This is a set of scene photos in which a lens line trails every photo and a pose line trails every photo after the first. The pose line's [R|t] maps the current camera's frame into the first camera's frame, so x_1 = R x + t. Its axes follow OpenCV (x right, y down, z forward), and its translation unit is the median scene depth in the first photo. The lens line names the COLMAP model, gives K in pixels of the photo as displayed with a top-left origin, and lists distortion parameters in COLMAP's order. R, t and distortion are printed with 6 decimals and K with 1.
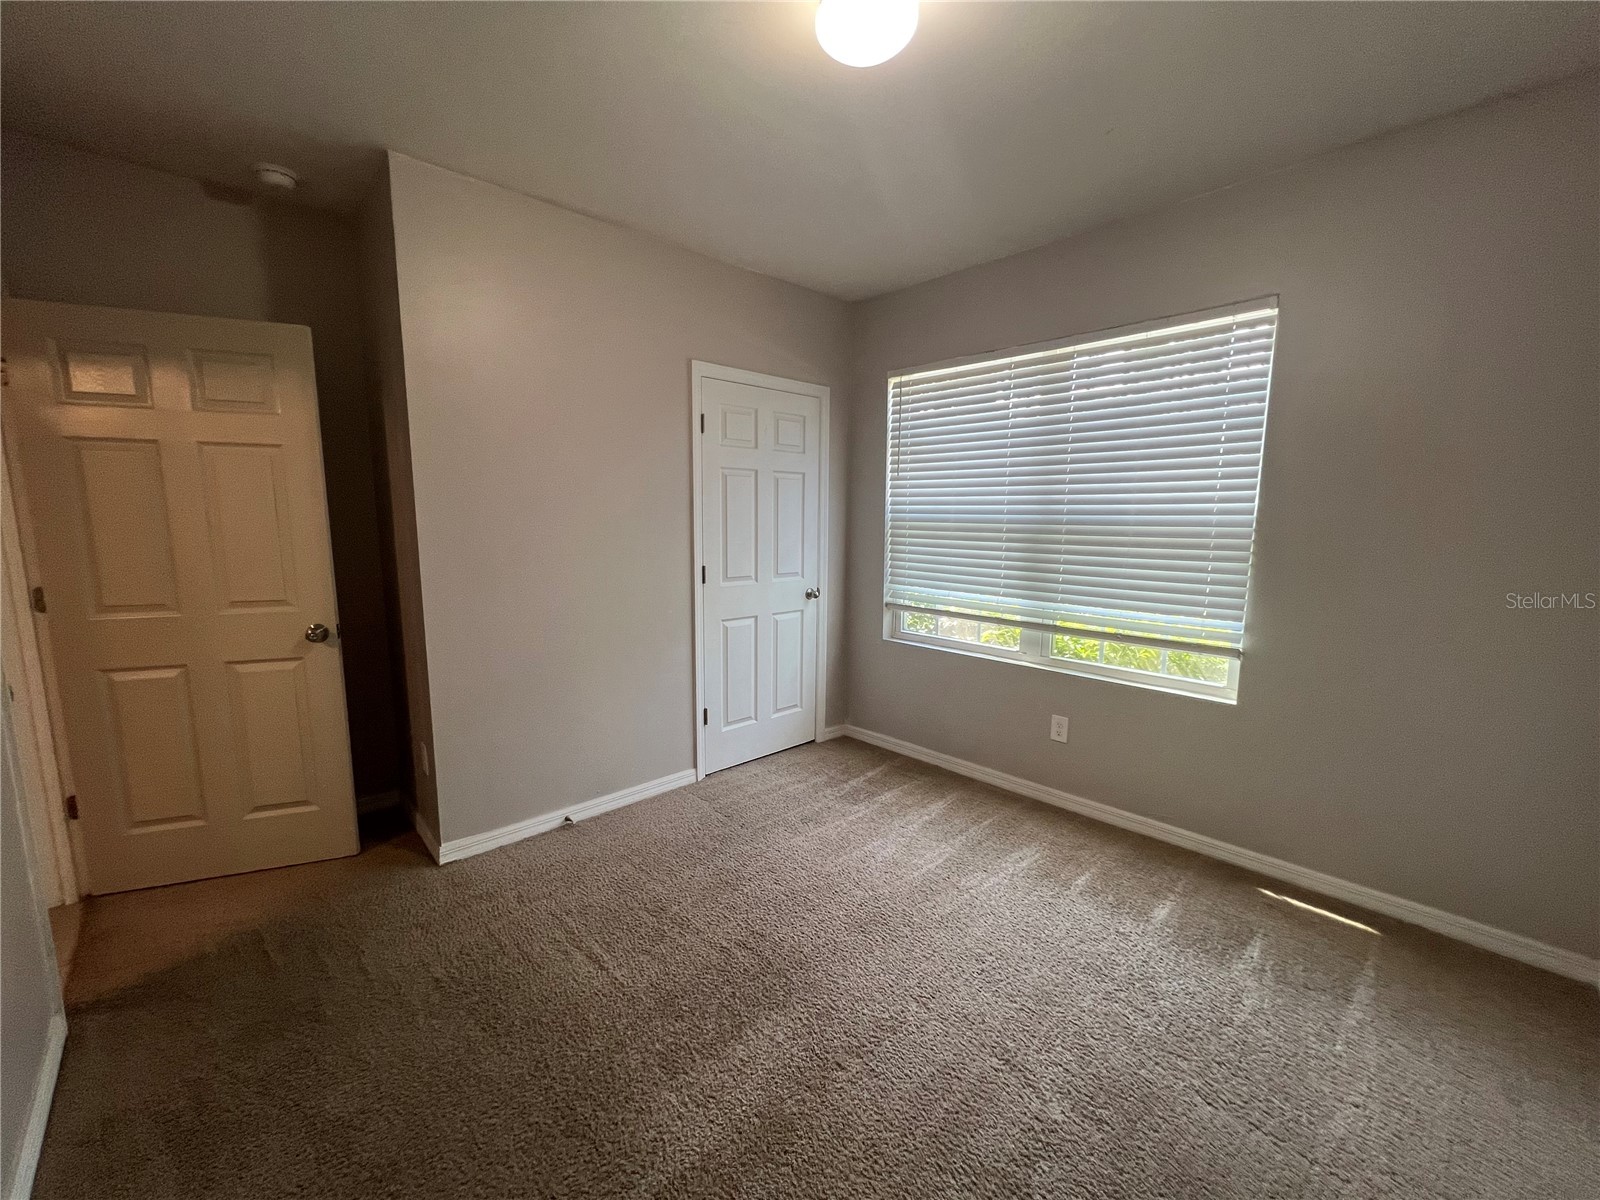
lens RADIAL K [[645.7, 0, 799.8], [0, 645.7, 603.5], [0, 0, 1]] dist [-0.000897, 0.000739]
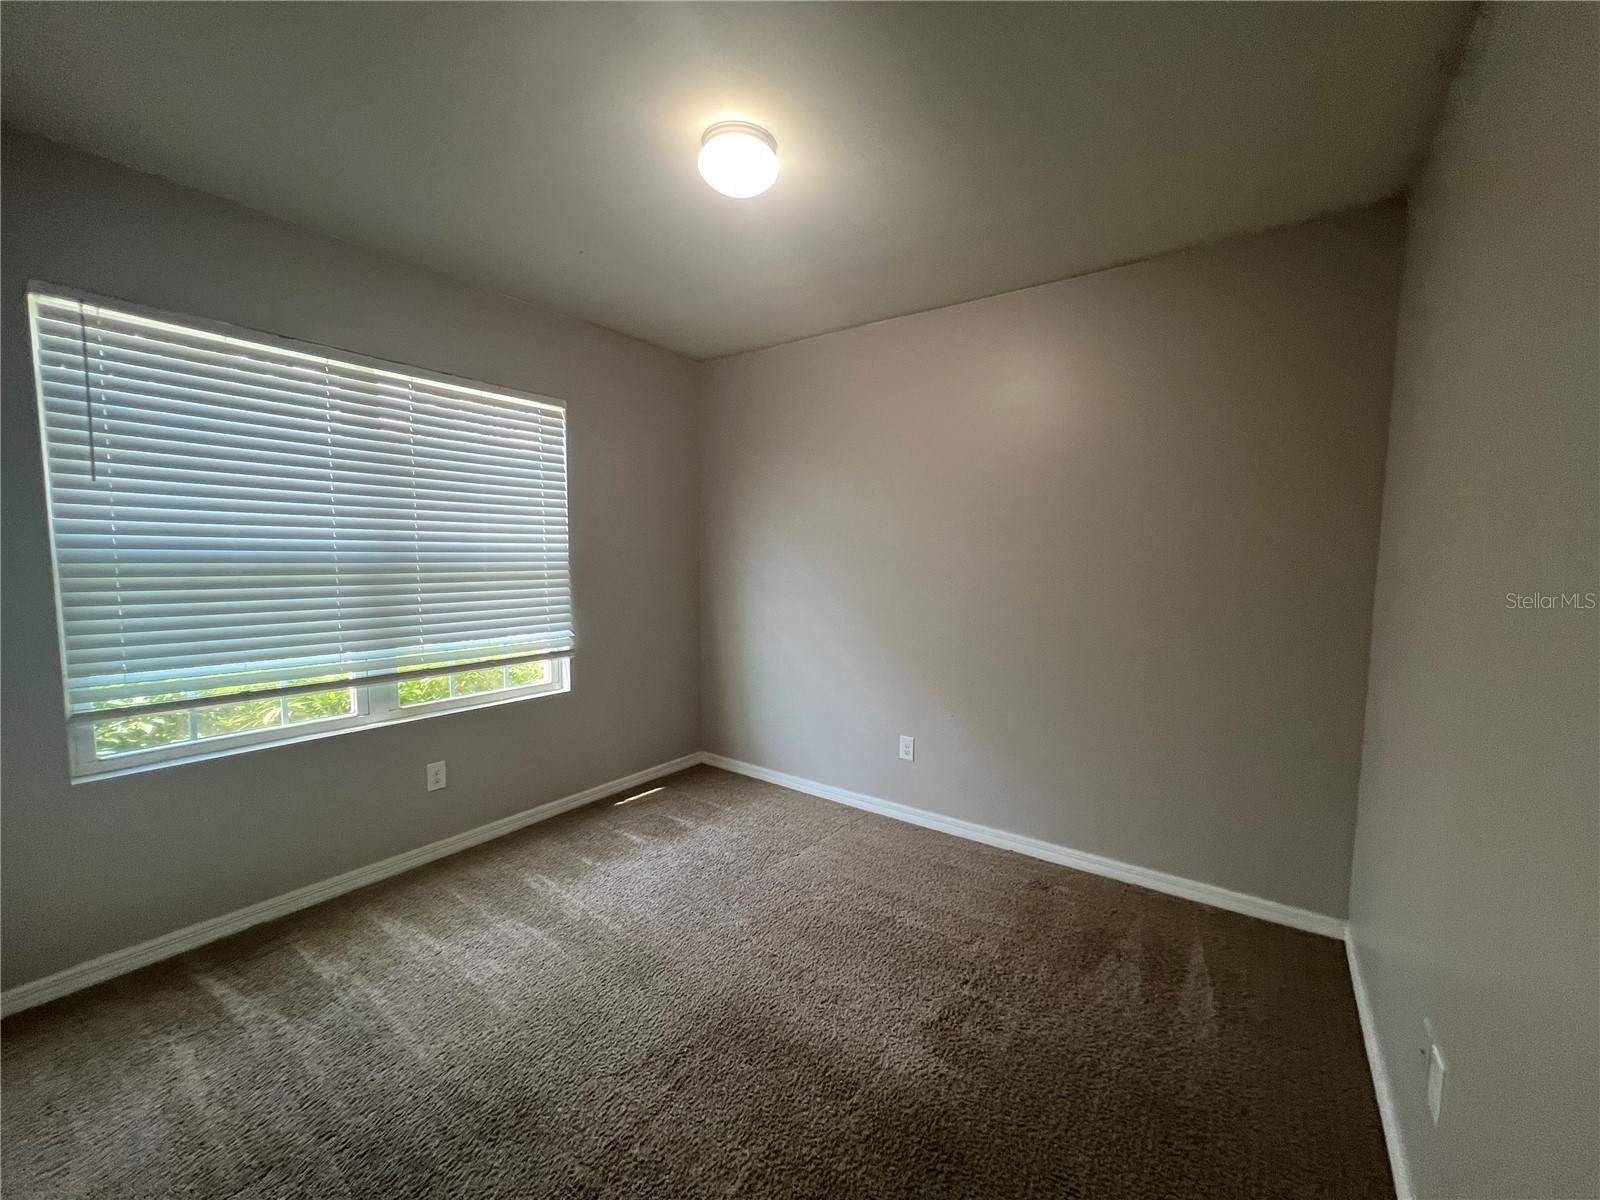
lens RADIAL K [[645.7, 0, 799.8], [0, 645.7, 603.5], [0, 0, 1]] dist [-0.000897, 0.000739]
pose [[-0.184812, -0.082574, 0.979299, -0.603821], [0.125024, 0.986392, 0.106767, -0.090486], [-0.974789, 0.142167, -0.171973, 0.606890]]
